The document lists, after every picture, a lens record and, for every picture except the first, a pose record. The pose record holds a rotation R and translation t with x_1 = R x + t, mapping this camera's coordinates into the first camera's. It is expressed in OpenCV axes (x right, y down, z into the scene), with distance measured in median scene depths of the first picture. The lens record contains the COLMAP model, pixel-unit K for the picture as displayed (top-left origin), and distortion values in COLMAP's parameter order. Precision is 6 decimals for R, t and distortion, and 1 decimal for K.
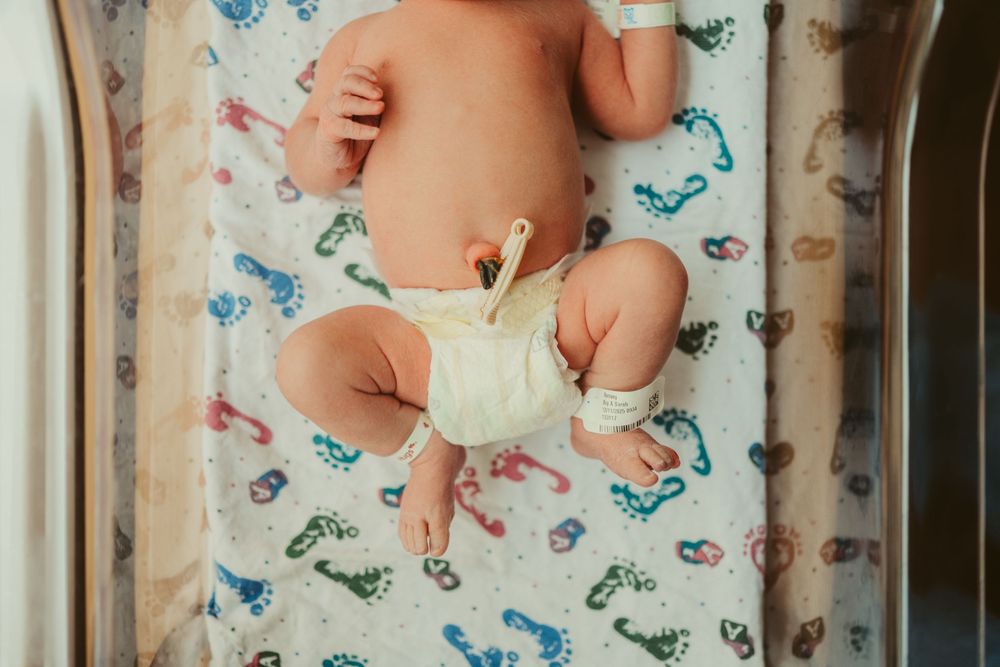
lens RADIAL K [[946.2, 0, 500.0], [0, 946.2, 333.5], [0, 0, 1]] dist [-0.017577, 0.004468]
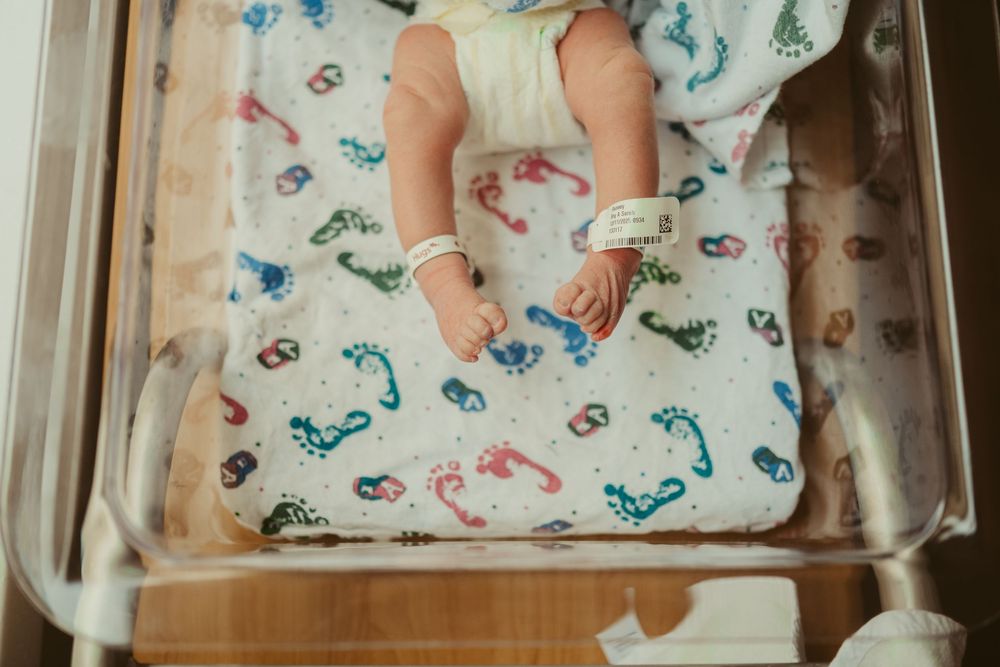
lens RADIAL K [[946.2, 0, 500.0], [0, 946.2, 333.5], [0, 0, 1]] dist [-0.017577, 0.004468]
pose [[0.999915, 0.000850, 0.013014, -0.038059], [0.001681, 0.981149, -0.193246, 0.517318], [-0.012933, 0.193252, 0.981064, 0.036642]]
